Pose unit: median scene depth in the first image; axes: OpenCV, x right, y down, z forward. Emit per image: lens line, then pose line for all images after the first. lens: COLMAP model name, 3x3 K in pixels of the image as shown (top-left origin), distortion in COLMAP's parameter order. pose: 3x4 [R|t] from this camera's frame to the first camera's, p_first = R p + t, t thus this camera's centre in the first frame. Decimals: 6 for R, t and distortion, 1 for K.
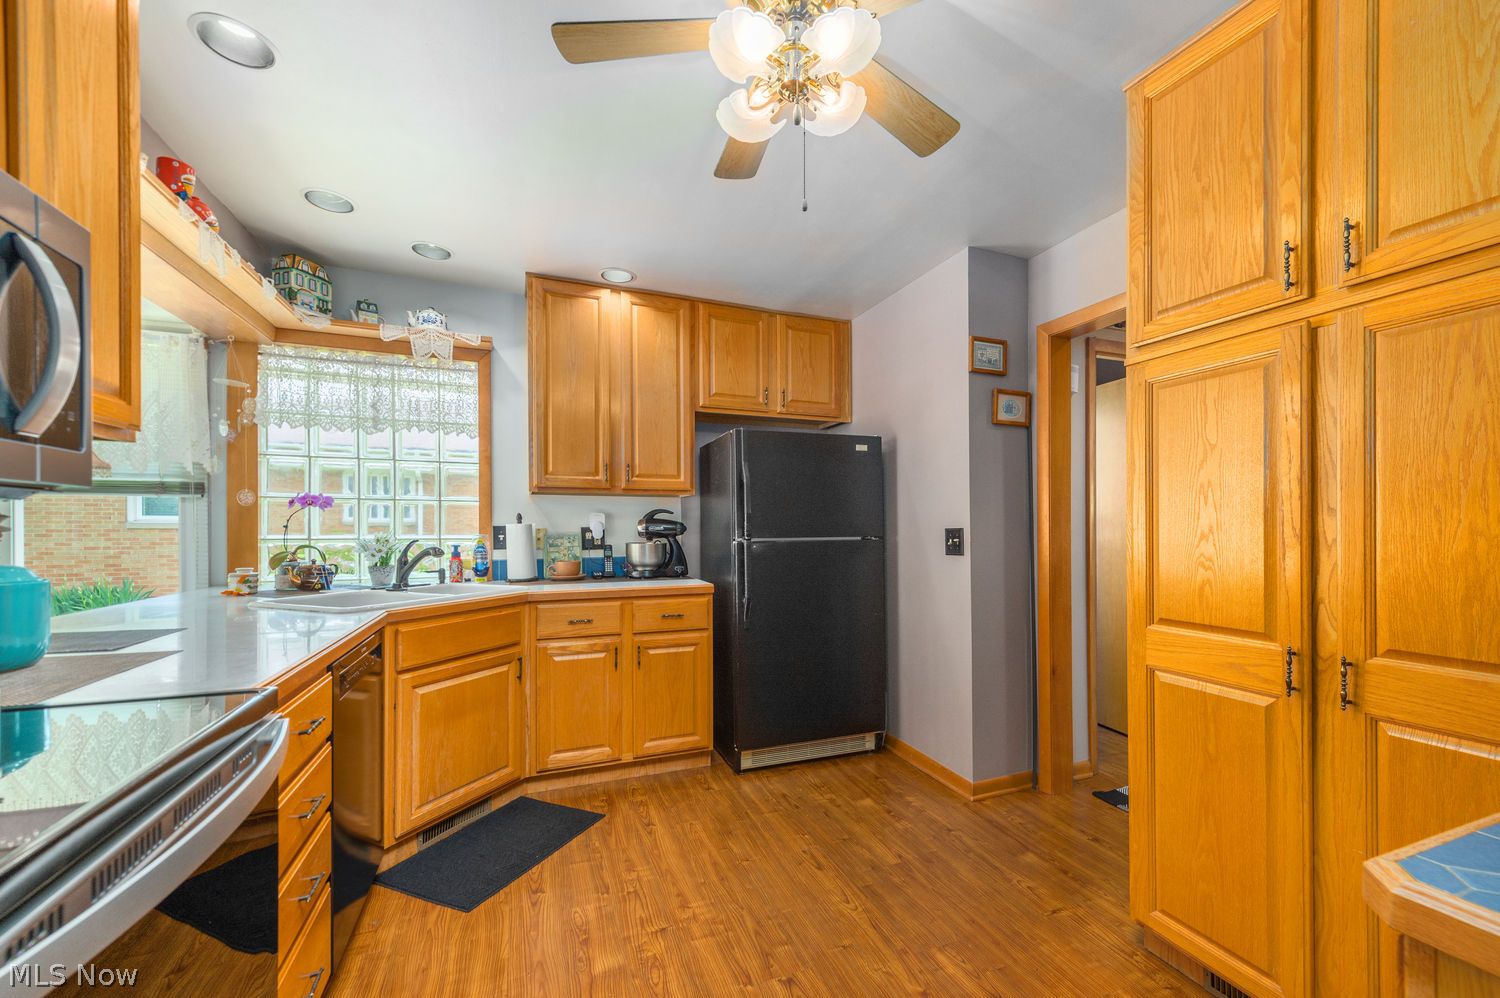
lens RADIAL K [[600.3, 0, 764.9], [0, 600.3, 529.9], [0, 0, 1]] dist [0.012948, -0.000030]
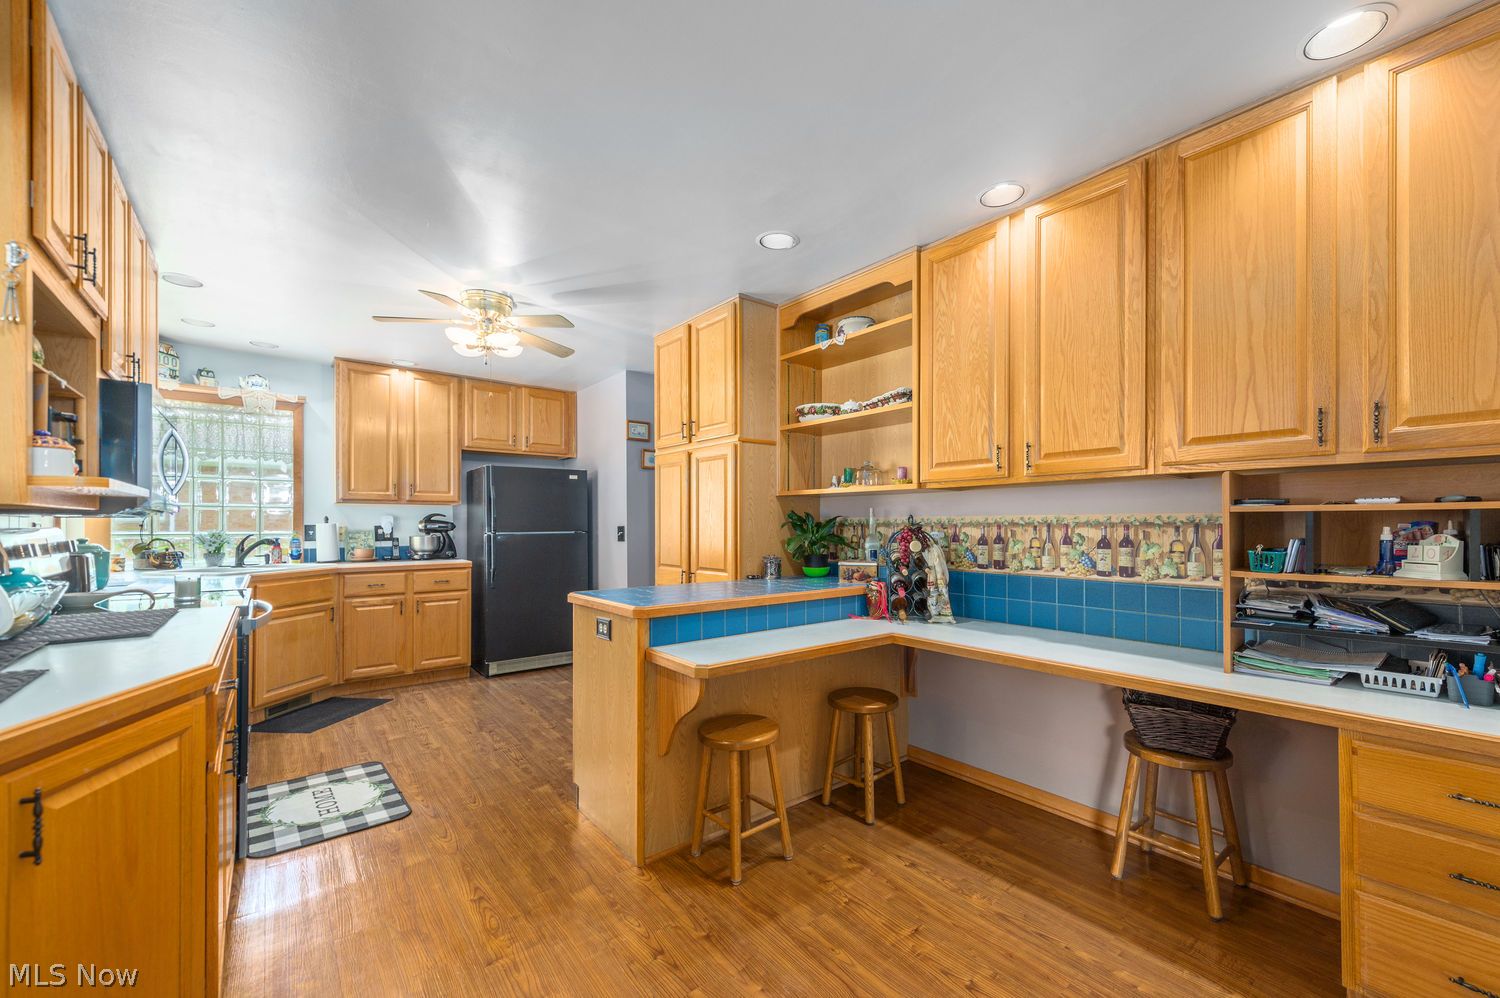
lens RADIAL K [[600.9, 0, 769.9], [0, 600.9, 520.2], [0, 0, 1]] dist [0.009201, -0.000102]
pose [[0.953977, 0.001625, 0.299874, 0.182441], [0.002369, 0.999913, -0.012955, 0.003831], [-0.299869, 0.013069, 0.953891, -0.733126]]
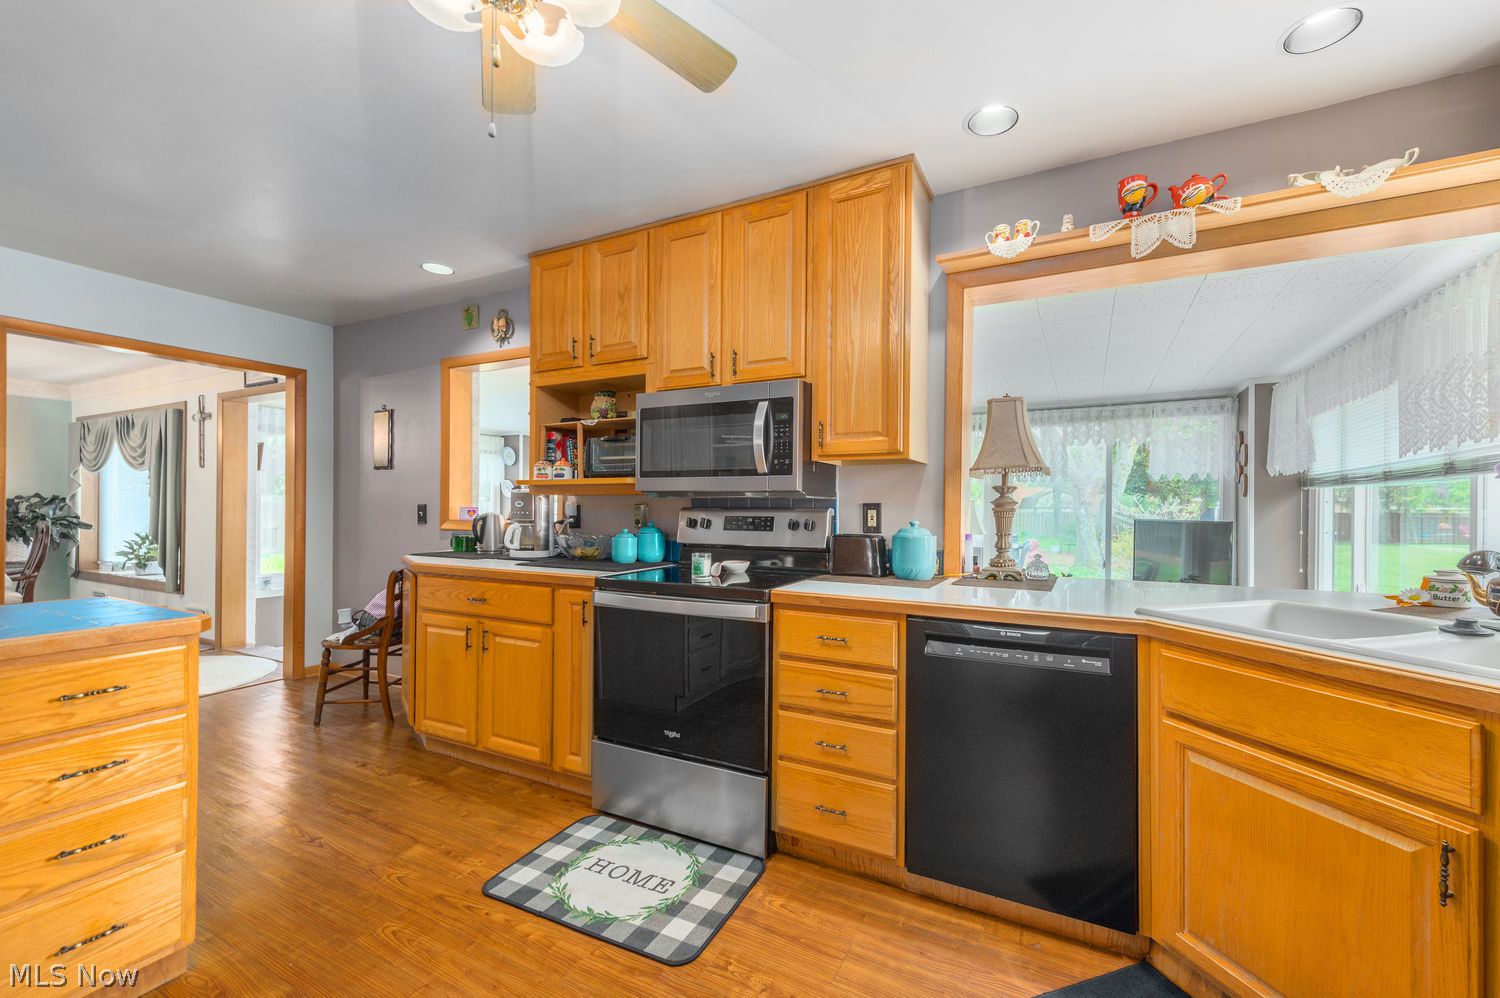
lens RADIAL K [[603.3, 0, 777.8], [0, 603.3, 503.8], [0, 0, 1]] dist [0.001979, -0.000057]
pose [[-0.749496, -0.010756, -0.661921, 0.146856], [-0.011279, 0.999930, -0.003477, -0.000593], [0.661913, 0.004860, -0.749565, 0.836002]]
